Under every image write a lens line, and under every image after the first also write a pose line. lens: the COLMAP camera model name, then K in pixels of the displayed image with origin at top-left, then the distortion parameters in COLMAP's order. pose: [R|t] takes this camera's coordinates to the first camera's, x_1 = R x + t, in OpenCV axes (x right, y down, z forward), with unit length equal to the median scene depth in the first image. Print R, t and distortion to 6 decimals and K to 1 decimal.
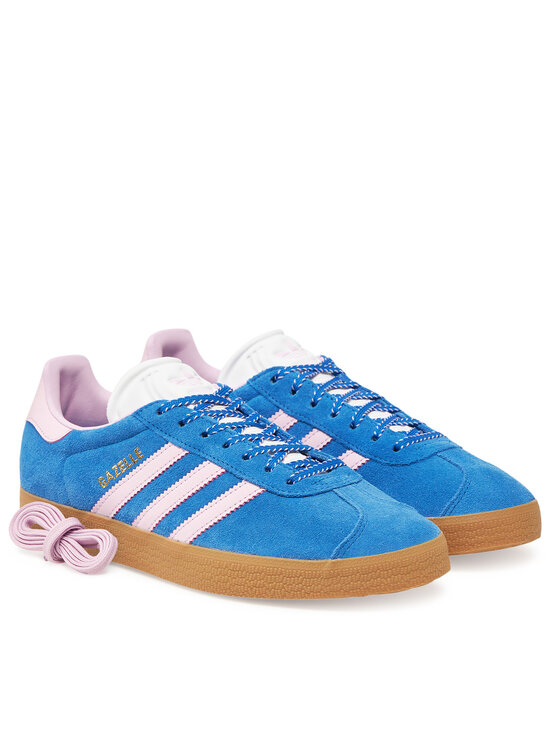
lens RADIAL K [[2199.3, 0, 279.8], [0, 2199.3, 372.8], [0, 0, 1]] dist [-0.058778, 0.000000]
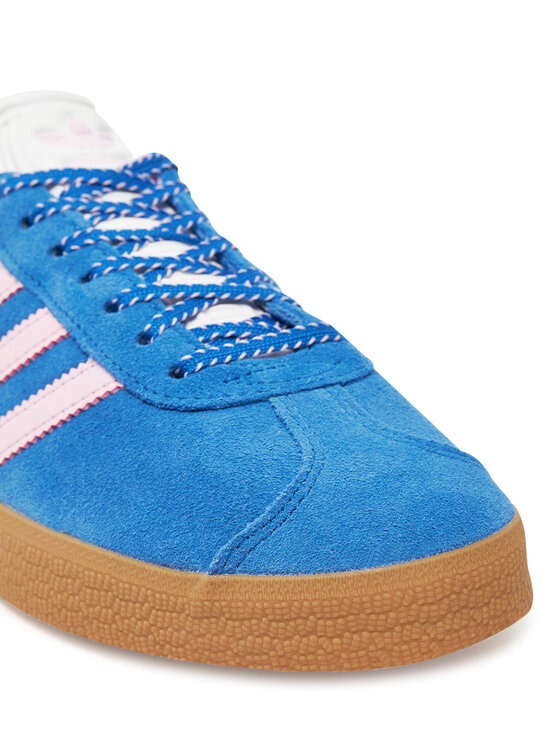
lens RADIAL K [[2017.3, 0, 279.6], [0, 2017.3, 373.3], [0, 0, 1]] dist [0.412871, 0.000000]
pose [[0.976188, 0.080483, -0.201443, 0.101523], [-0.061795, 0.993324, 0.097408, 0.009011], [0.207938, -0.082641, 0.974645, 0.588398]]
